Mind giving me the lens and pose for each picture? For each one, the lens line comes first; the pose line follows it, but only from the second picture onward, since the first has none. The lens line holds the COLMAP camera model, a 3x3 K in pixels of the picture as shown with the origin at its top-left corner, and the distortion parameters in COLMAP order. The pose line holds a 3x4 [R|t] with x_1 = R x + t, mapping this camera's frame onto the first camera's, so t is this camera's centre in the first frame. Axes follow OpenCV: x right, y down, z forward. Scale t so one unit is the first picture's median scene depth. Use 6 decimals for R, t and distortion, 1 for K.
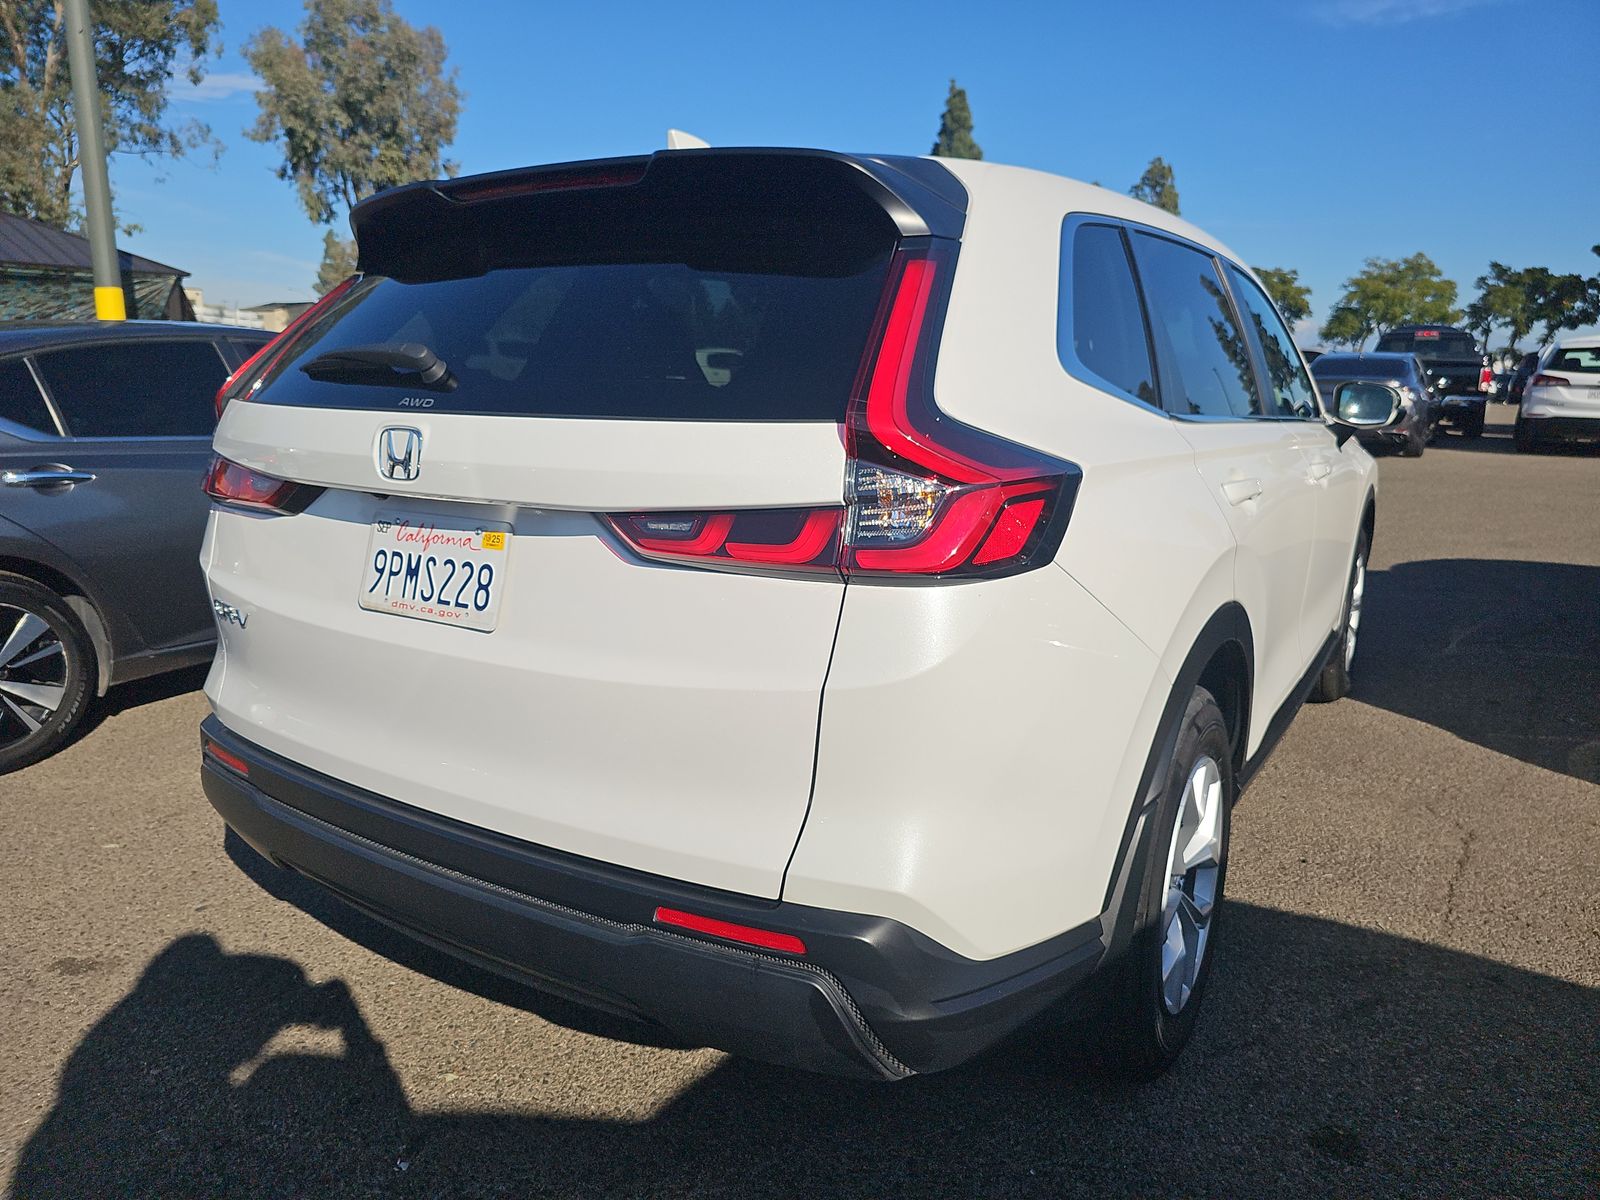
lens RADIAL K [[1067.4, 0, 802.6], [0, 1067.4, 599.9], [0, 0, 1]] dist [0.030217, -0.041879]
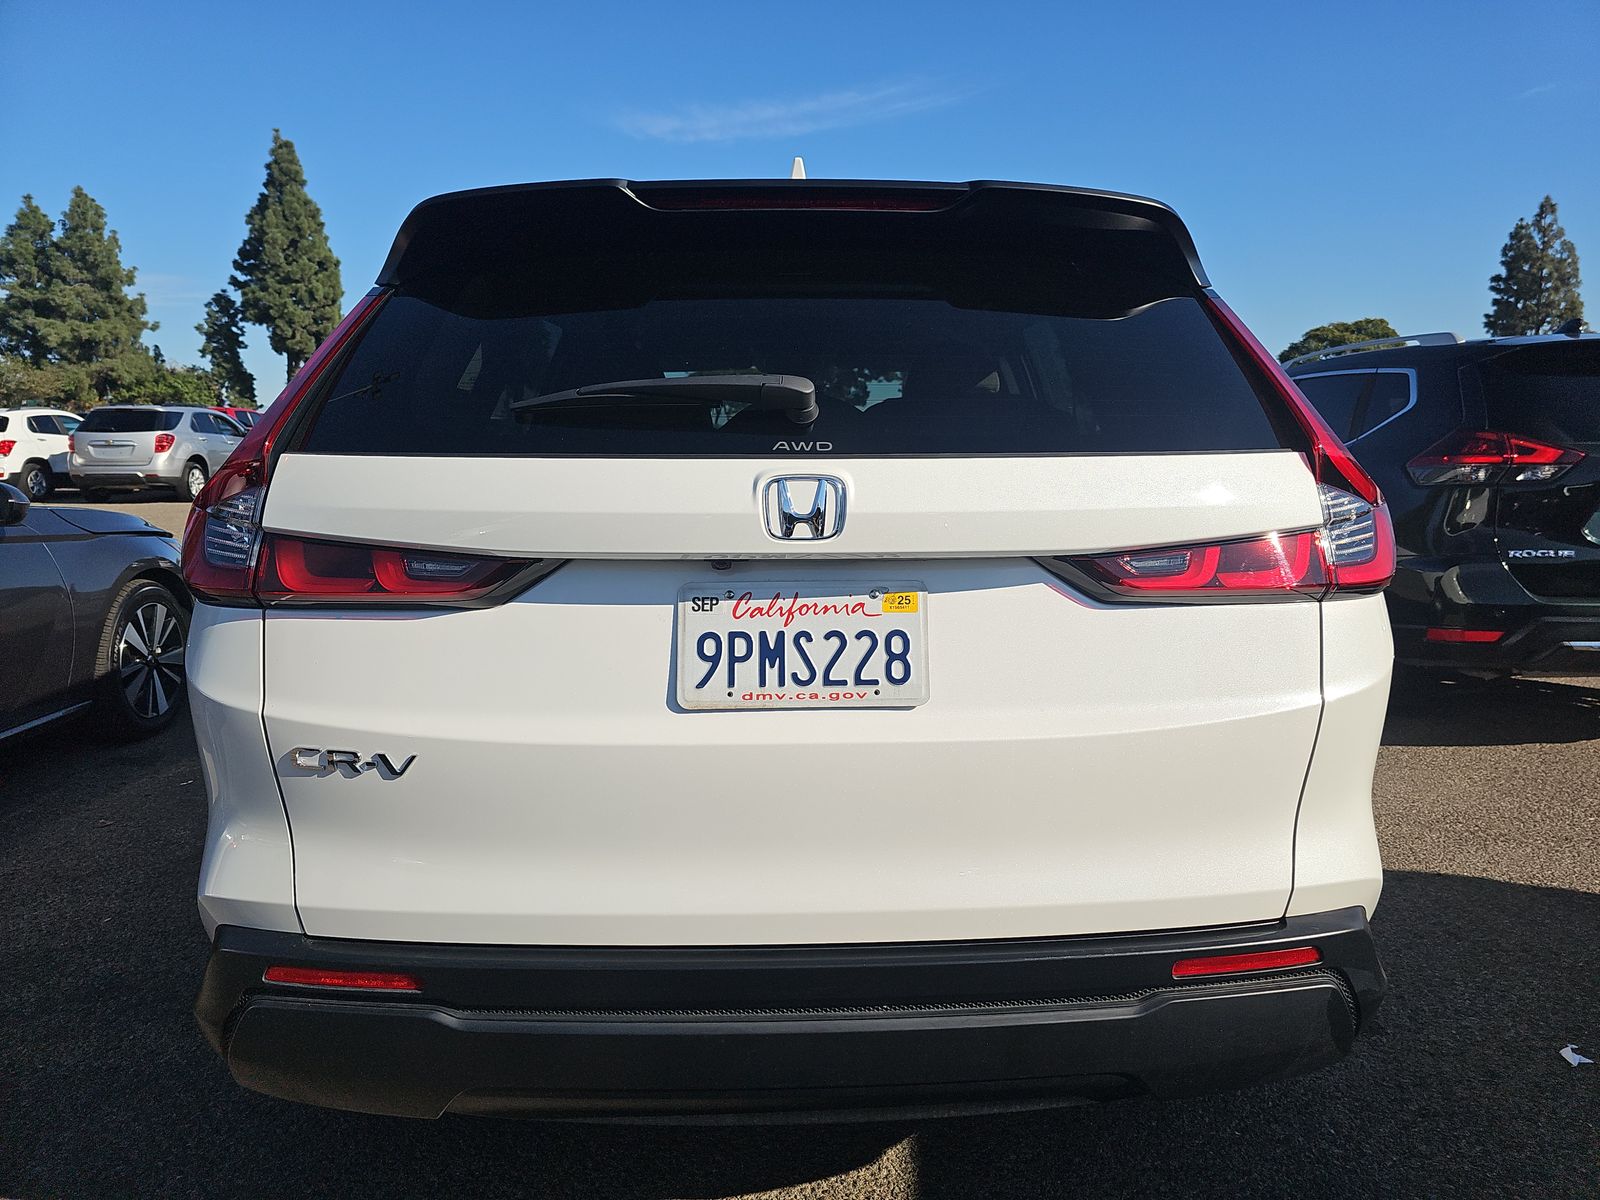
lens RADIAL K [[1067.4, 0, 802.0], [0, 1067.4, 597.8], [0, 0, 1]] dist [0.030217, -0.041879]
pose [[0.845345, -0.092657, 0.526125, -0.802301], [0.123903, 0.991995, -0.024376, -0.047287], [-0.519654, 0.085794, 0.850058, 0.303204]]
